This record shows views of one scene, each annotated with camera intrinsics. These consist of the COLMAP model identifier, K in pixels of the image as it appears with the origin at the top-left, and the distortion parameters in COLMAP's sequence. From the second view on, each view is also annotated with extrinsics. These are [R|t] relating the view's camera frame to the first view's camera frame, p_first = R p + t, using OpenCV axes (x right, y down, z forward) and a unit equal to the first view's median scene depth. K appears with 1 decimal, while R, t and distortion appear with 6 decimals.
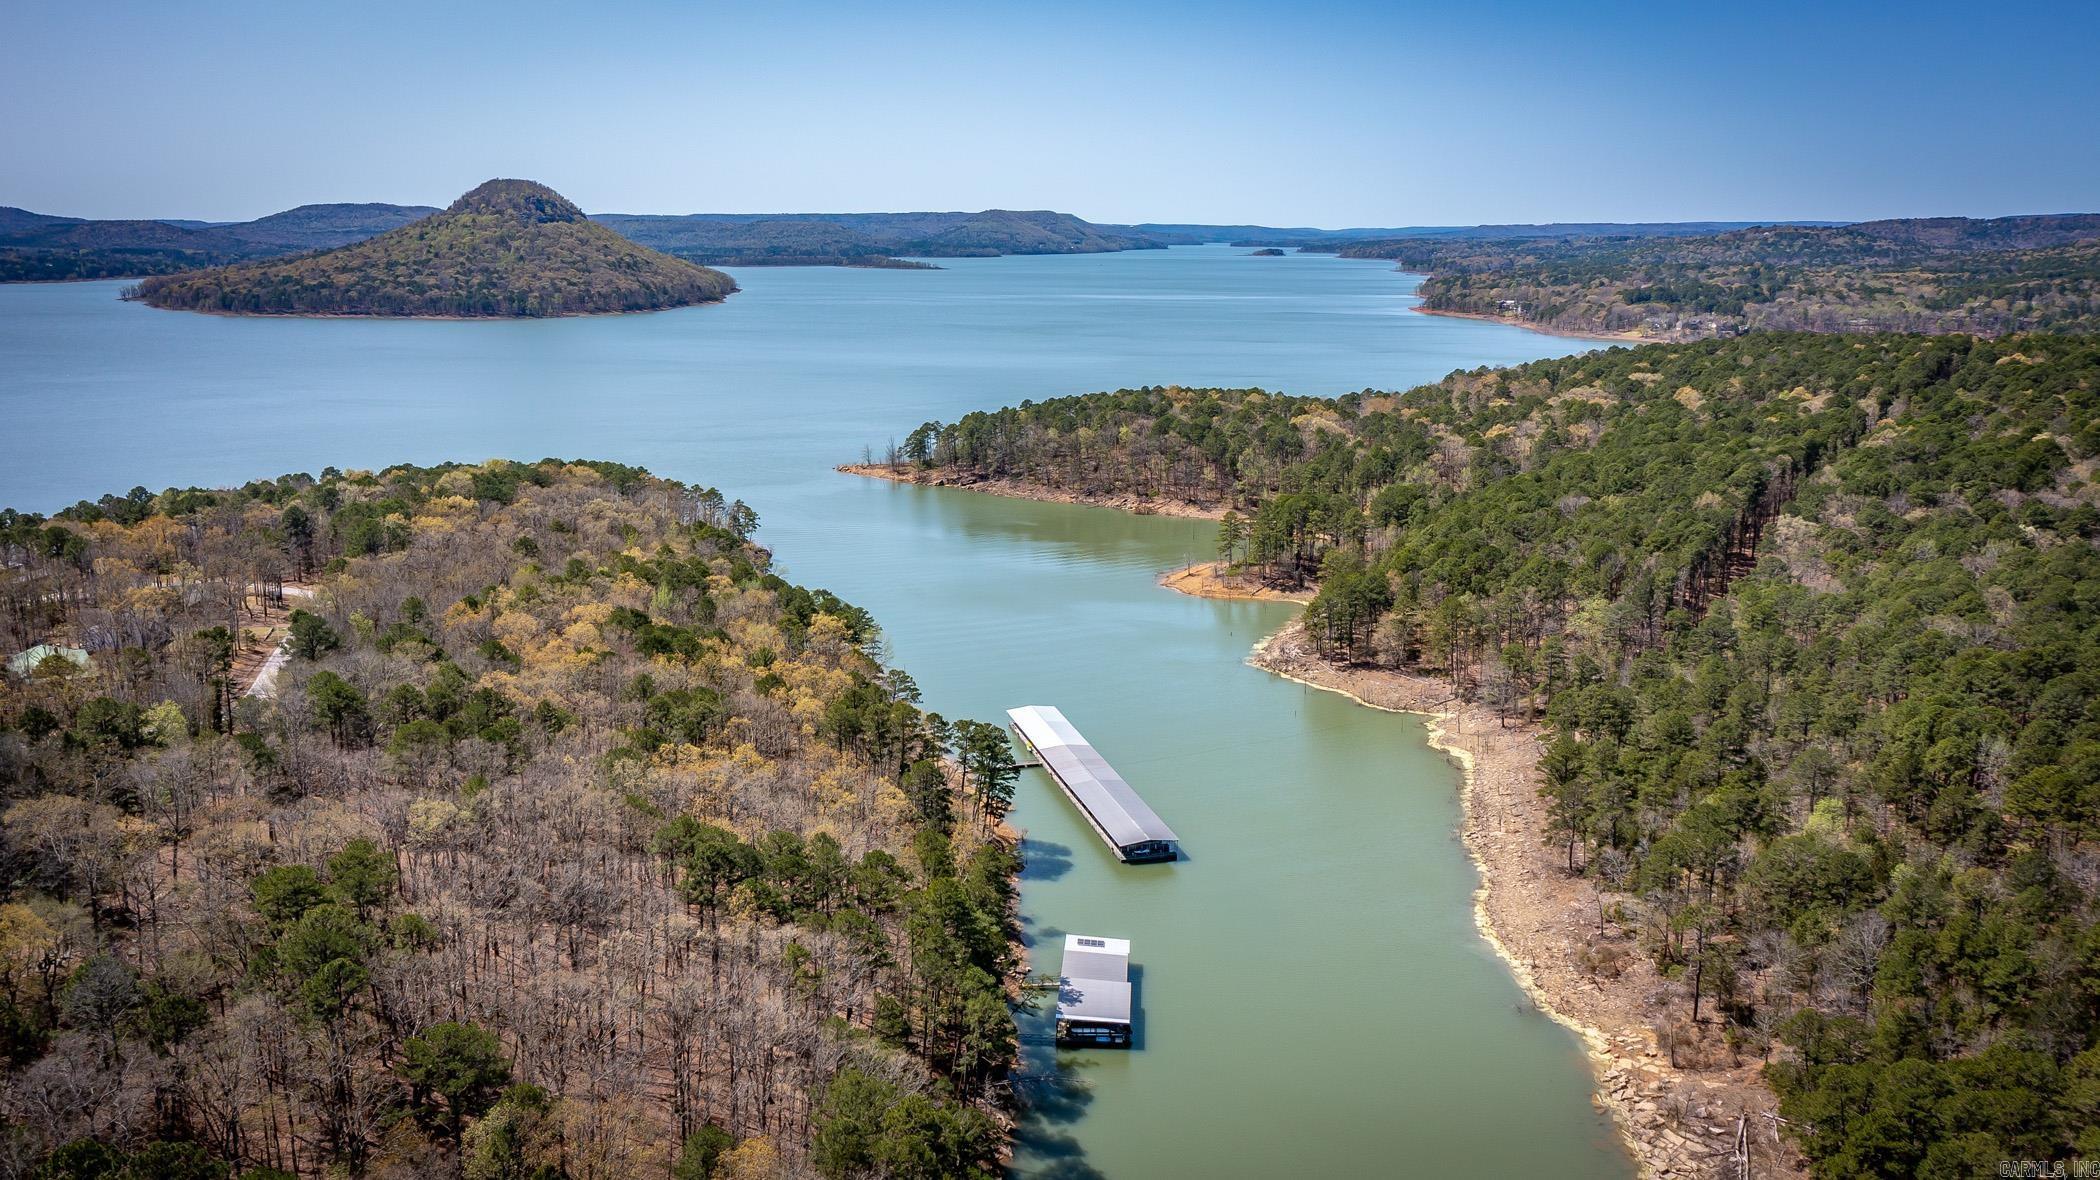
lens RADIAL K [[1777.0, 0, 1048.0], [0, 1777.0, 588.4], [0, 0, 1]] dist [0.009034, 0.011984]
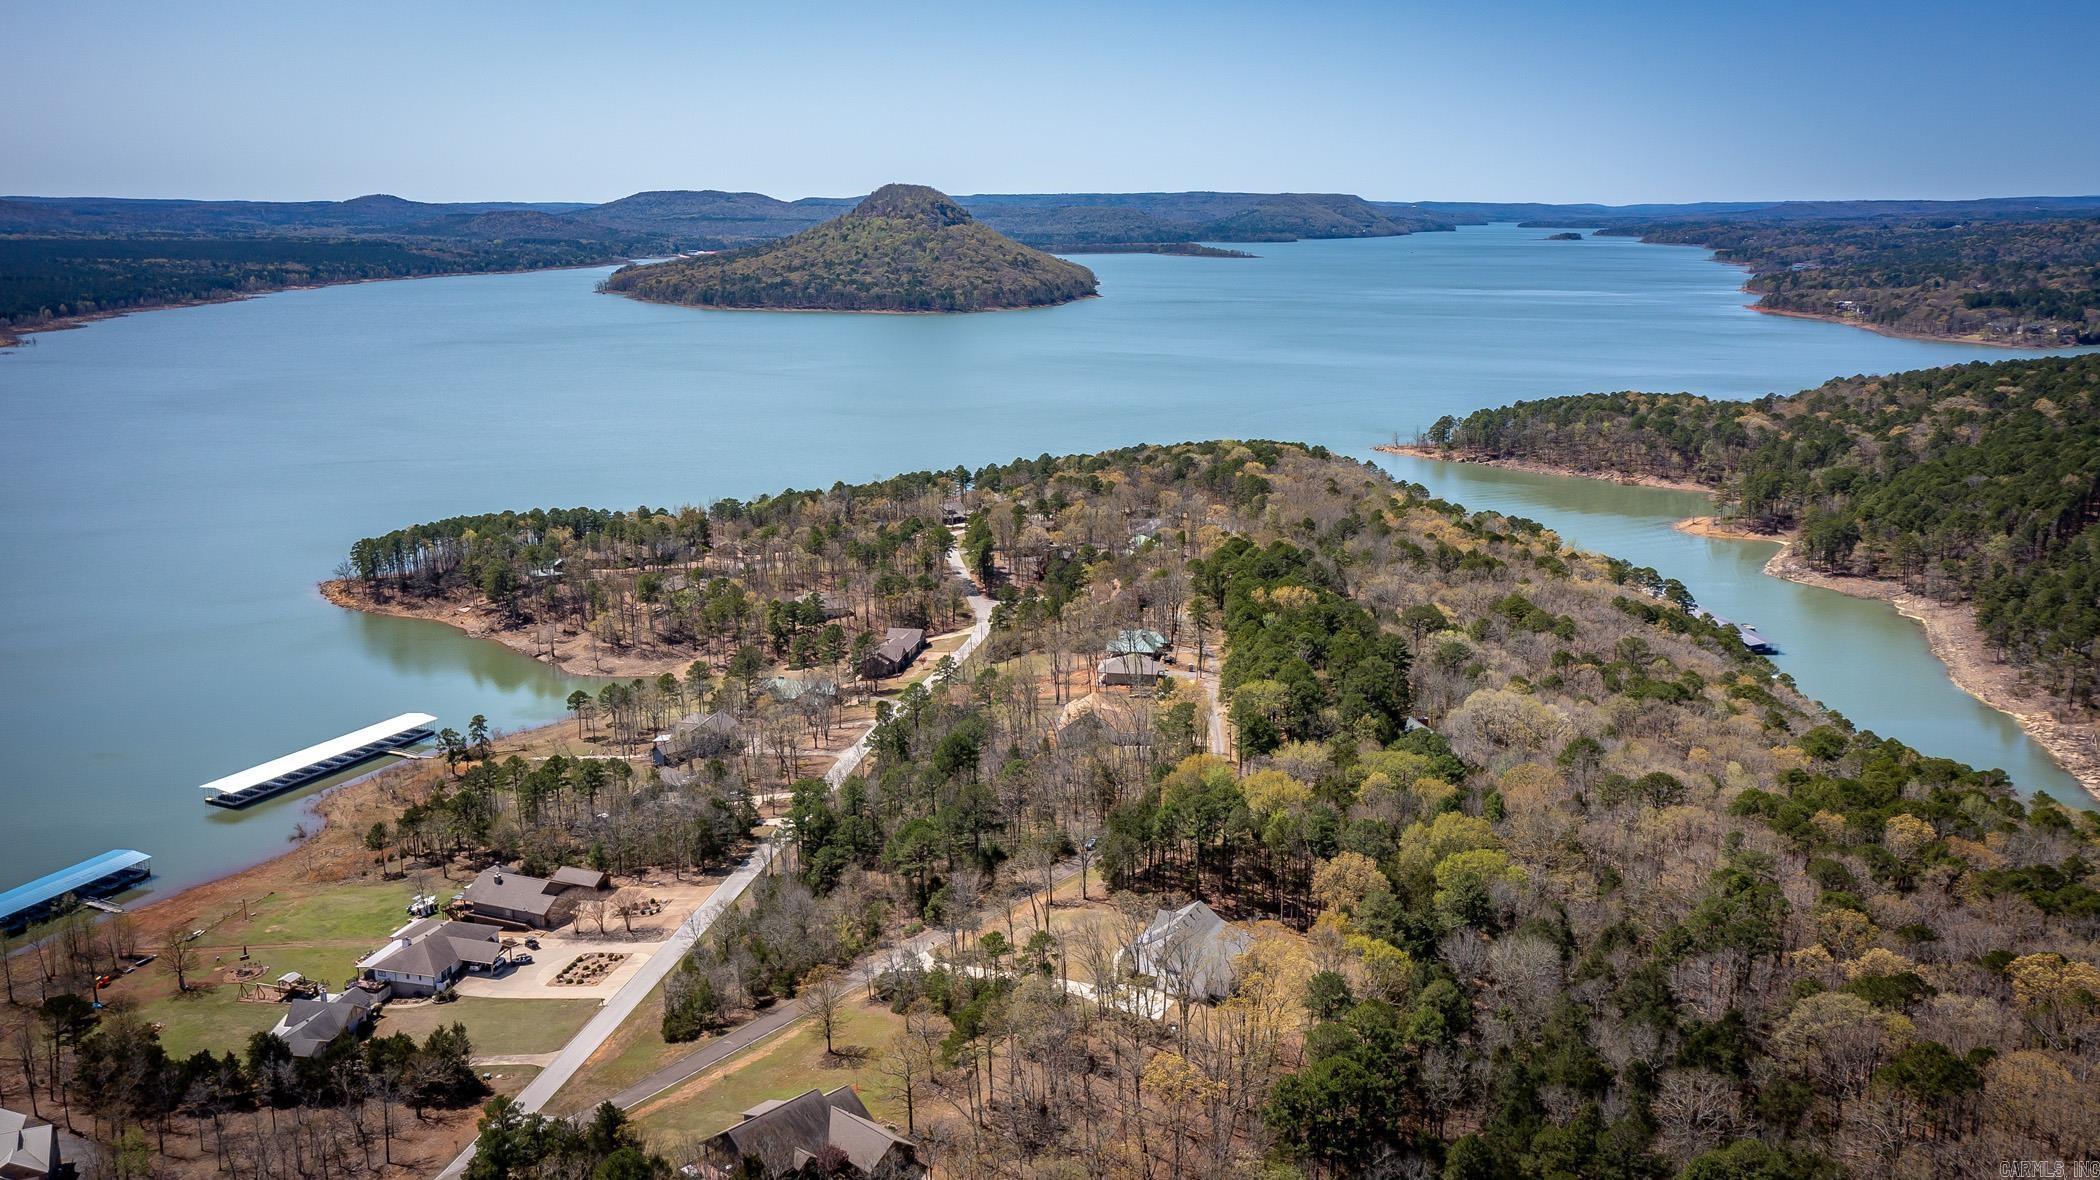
lens RADIAL K [[1777.0, 0, 1050.7], [0, 1777.0, 591.6], [0, 0, 1]] dist [0.009034, 0.011984]
pose [[0.989118, 0.030321, -0.143969, -0.169026], [-0.028377, 0.999476, 0.015542, 0.029363], [0.144365, -0.011287, 0.989460, -0.404367]]
